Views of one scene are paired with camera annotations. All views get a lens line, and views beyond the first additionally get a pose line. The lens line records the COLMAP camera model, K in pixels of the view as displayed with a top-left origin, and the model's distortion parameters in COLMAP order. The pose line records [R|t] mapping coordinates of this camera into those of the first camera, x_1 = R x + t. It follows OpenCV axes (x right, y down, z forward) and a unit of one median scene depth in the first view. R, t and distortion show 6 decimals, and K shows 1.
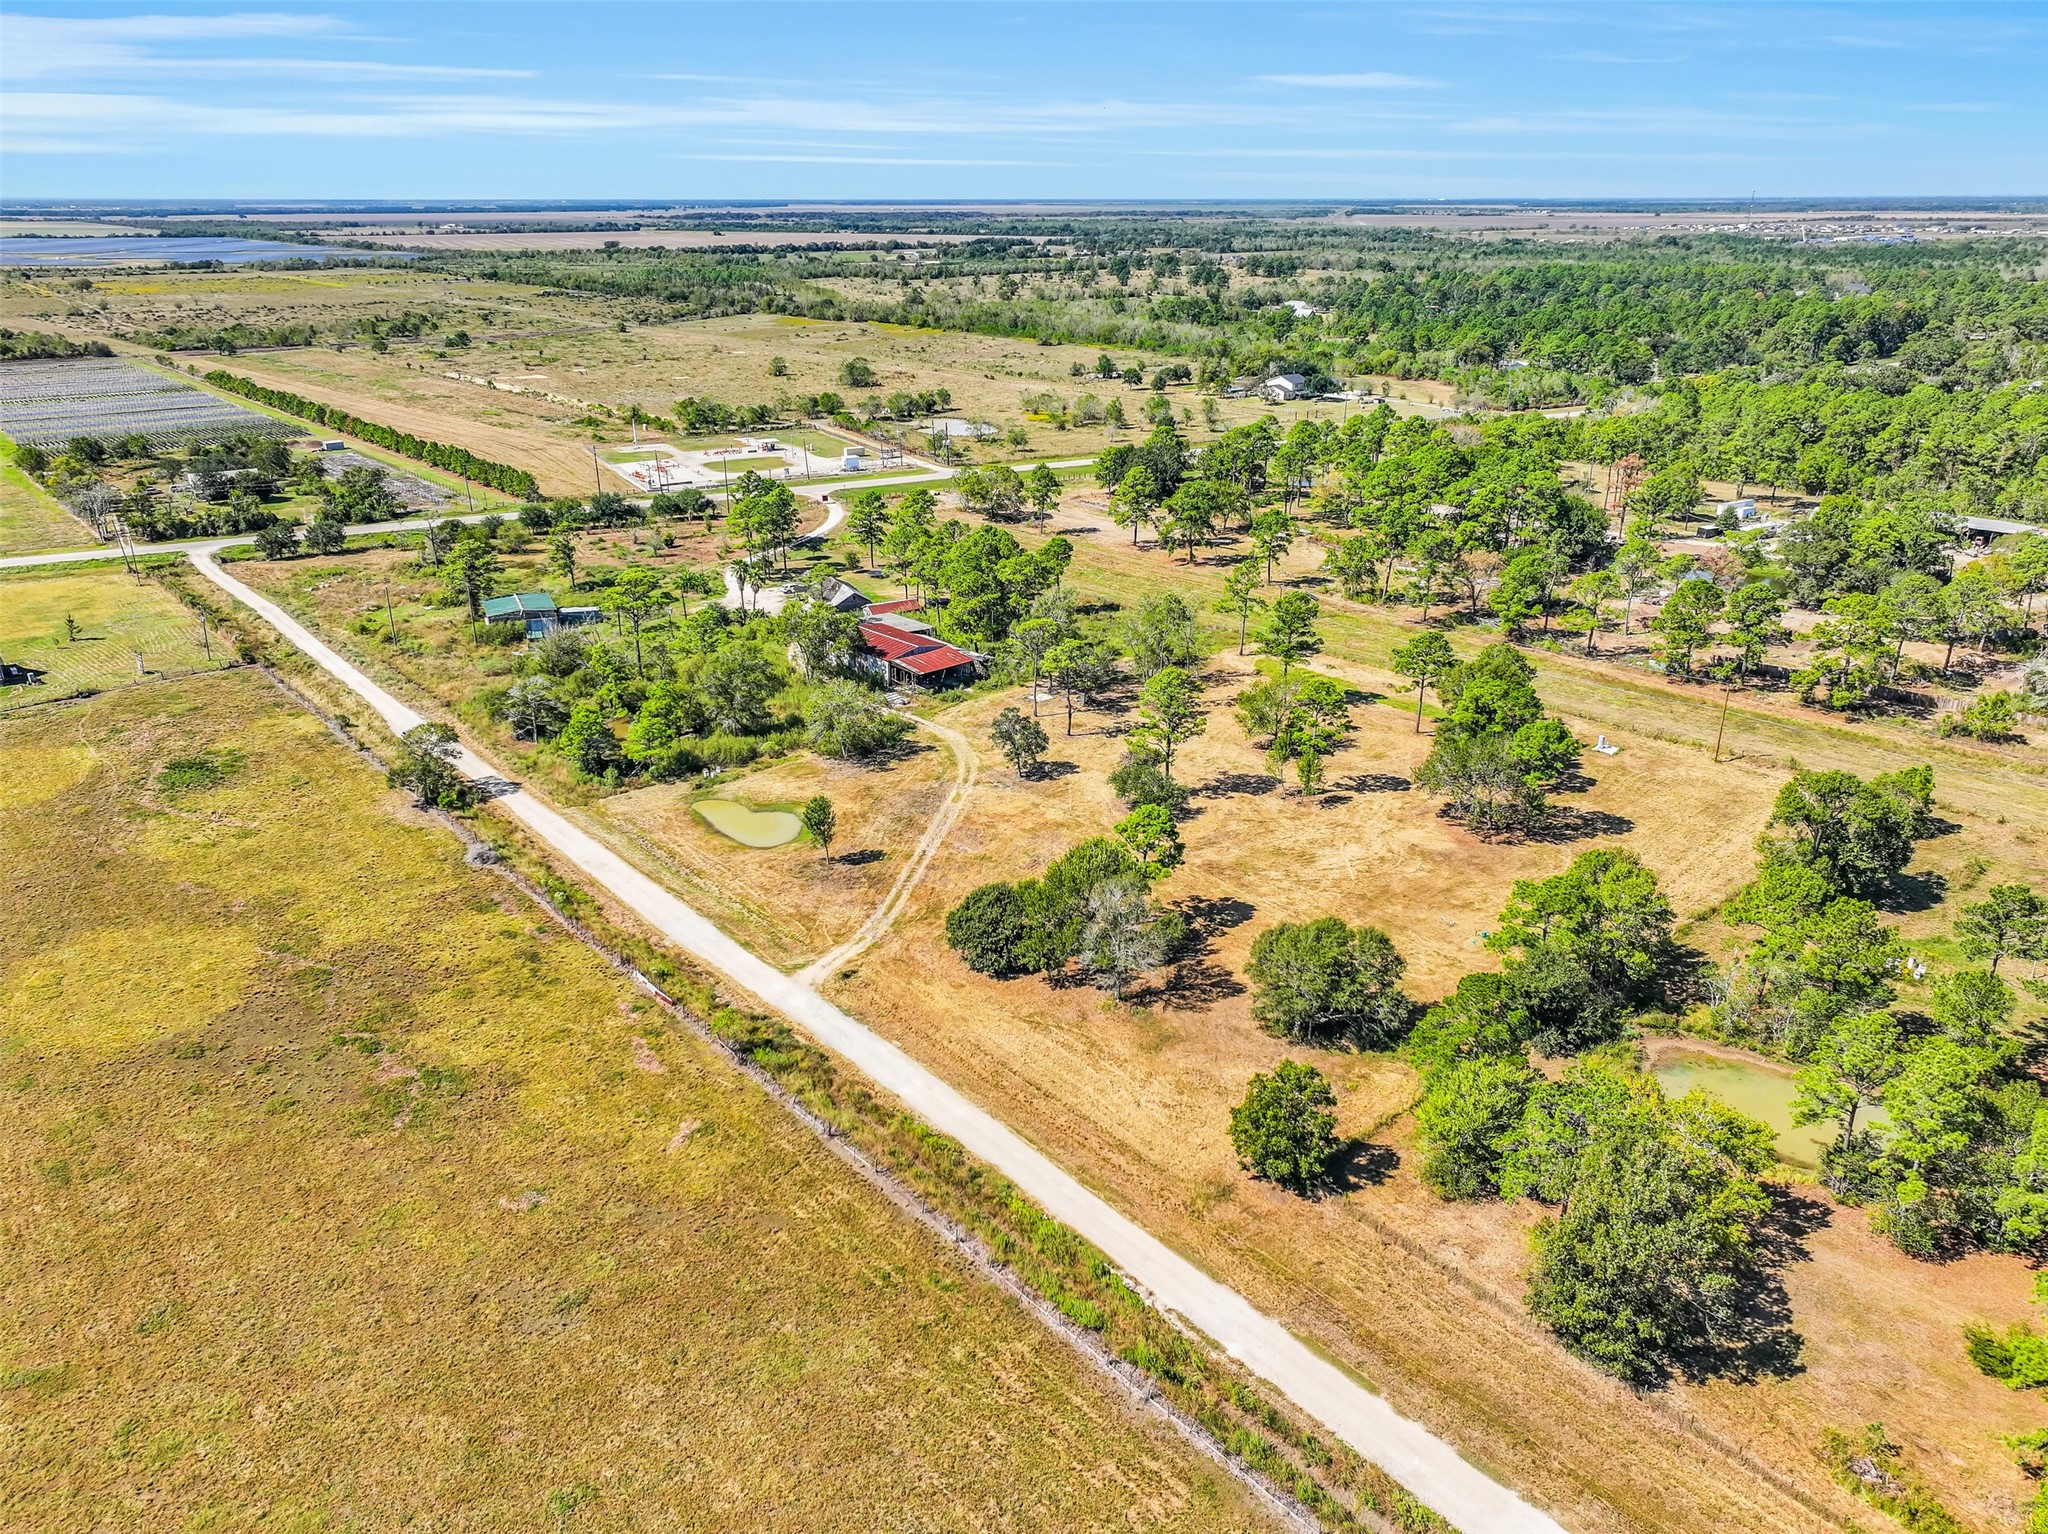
lens RADIAL K [[1435.6, 0, 1023.2], [0, 1435.6, 772.6], [0, 0, 1]] dist [0.001998, 0.016101]
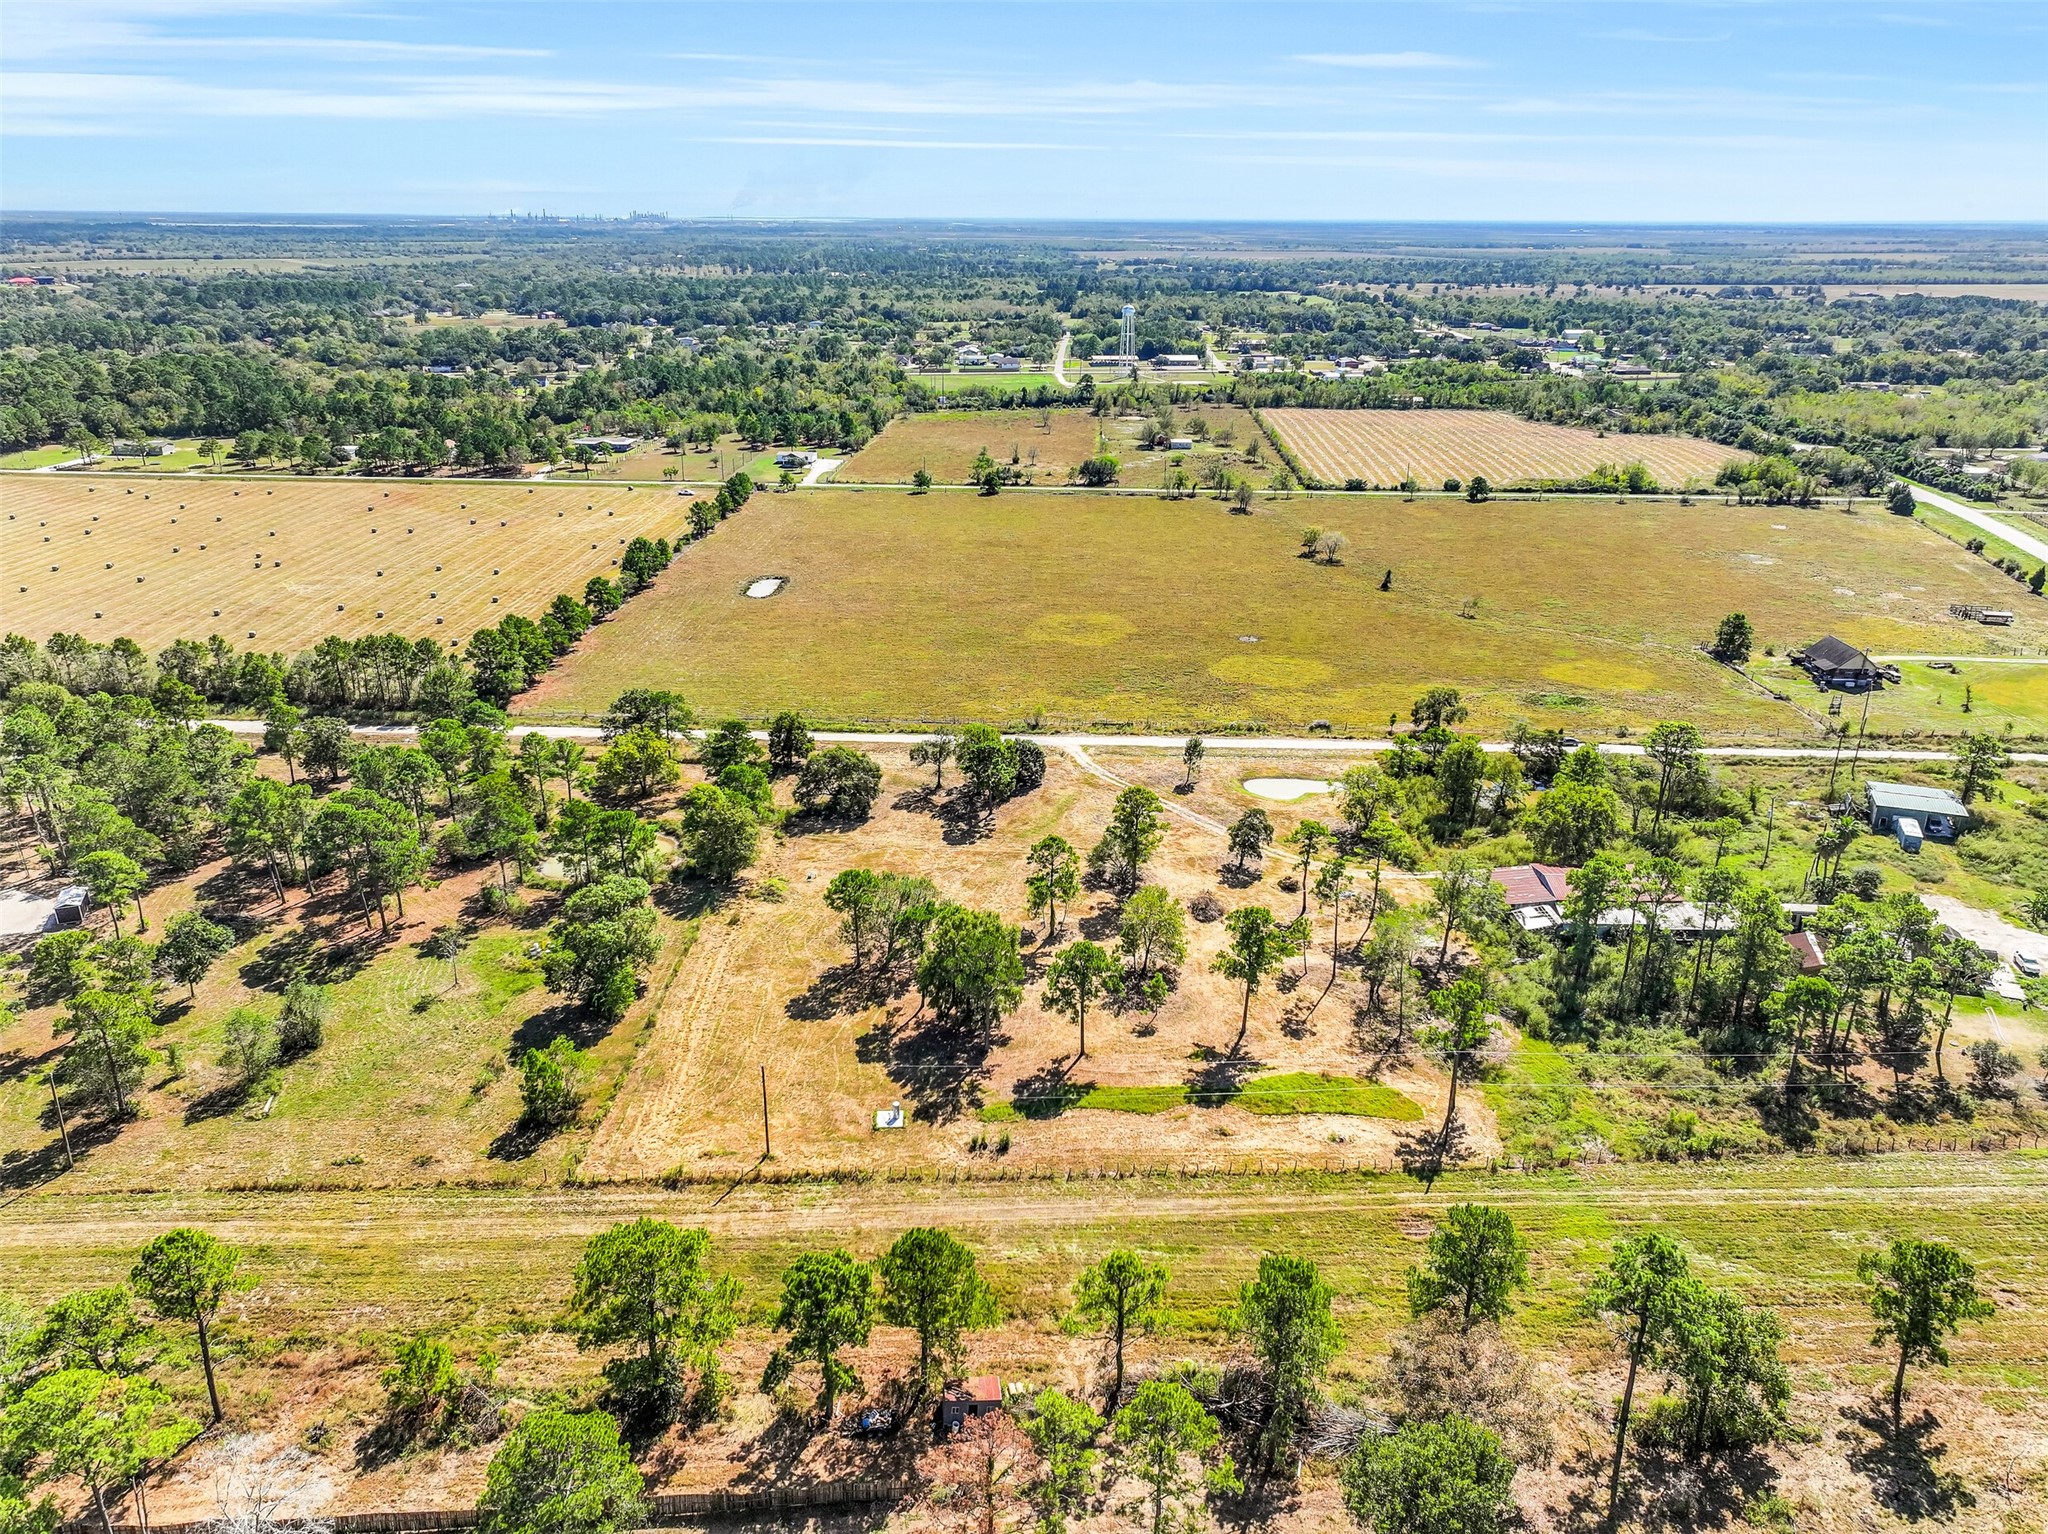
lens RADIAL K [[1435.6, 0, 1022.4], [0, 1435.6, 771.3], [0, 0, 1]] dist [0.001998, 0.016101]
pose [[-0.679494, 0.264791, -0.684232, 1.067442], [-0.277353, 0.770691, 0.573682, -0.803916], [0.679237, 0.579587, -0.450239, 1.633103]]
